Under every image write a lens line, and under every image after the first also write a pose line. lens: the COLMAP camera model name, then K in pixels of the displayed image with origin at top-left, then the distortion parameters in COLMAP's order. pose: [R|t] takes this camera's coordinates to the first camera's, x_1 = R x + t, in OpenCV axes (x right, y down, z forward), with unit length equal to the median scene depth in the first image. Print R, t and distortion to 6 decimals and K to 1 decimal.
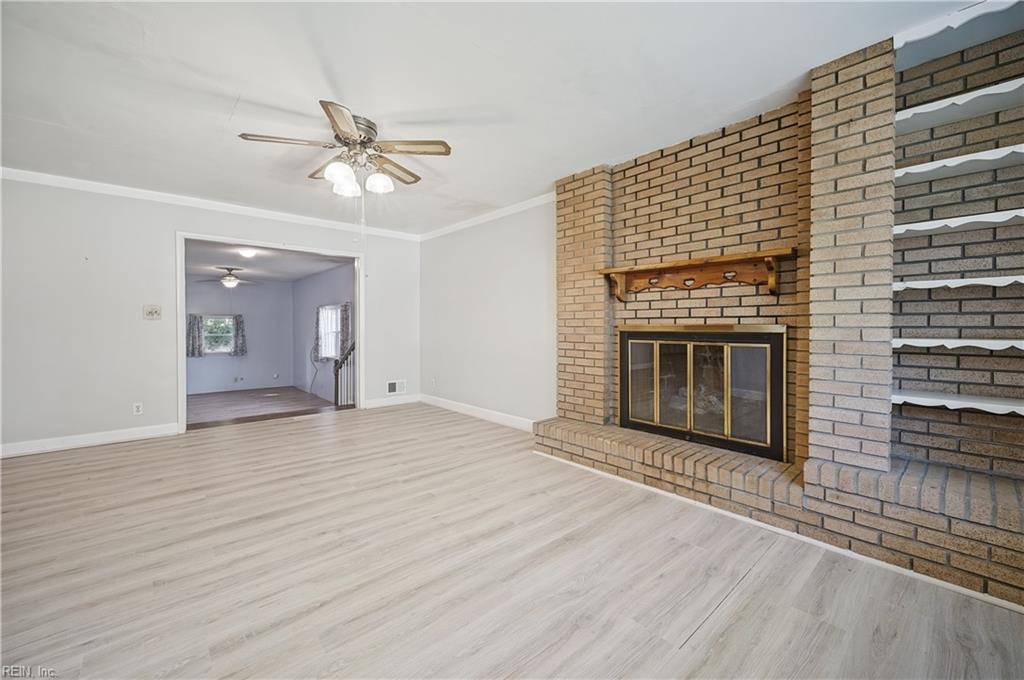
lens RADIAL K [[405.4, 0, 512.0], [0, 405.4, 340.0], [0, 0, 1]] dist [0.002352, 0.000235]
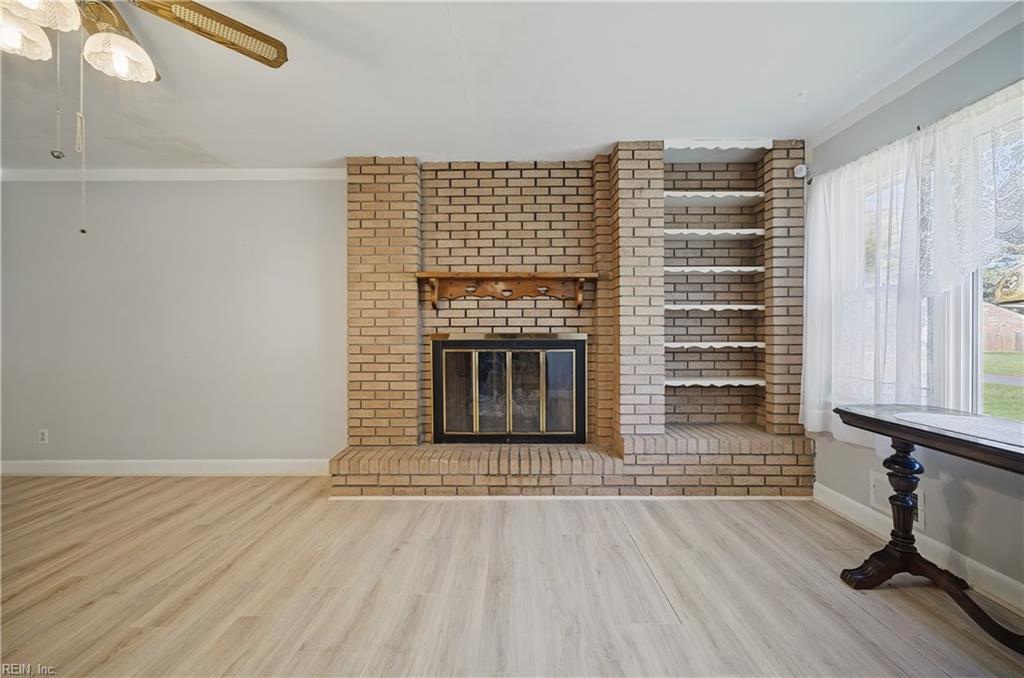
lens RADIAL K [[404.5, 0, 509.1], [0, 404.5, 337.3], [0, 0, 1]] dist [-0.002976, 0.000391]
pose [[0.671602, -0.005589, 0.740891, -0.362768], [0.027789, 0.999458, -0.017650, -0.008434], [-0.740390, 0.032442, 0.671394, 0.294532]]
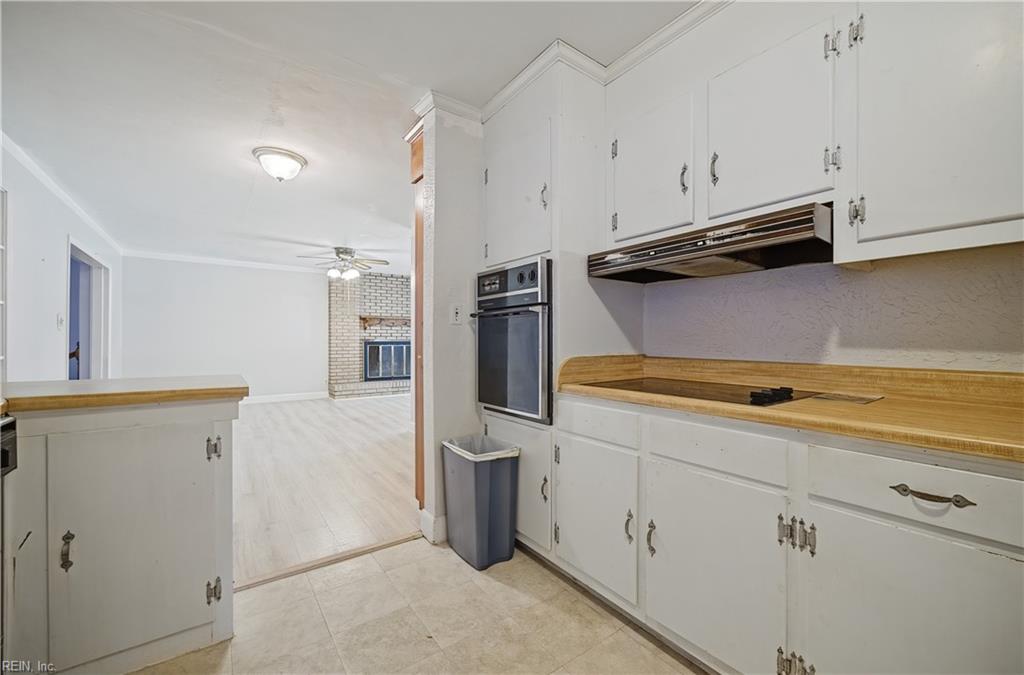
lens RADIAL K [[404.5, 0, 509.1], [0, 404.5, 335.8], [0, 0, 1]] dist [-0.002976, 0.000391]
pose [[0.105734, 0.015006, 0.994281, -2.422445], [0.027994, 0.999445, -0.018060, 0.013899], [-0.994000, 0.029743, 0.105255, -0.126481]]
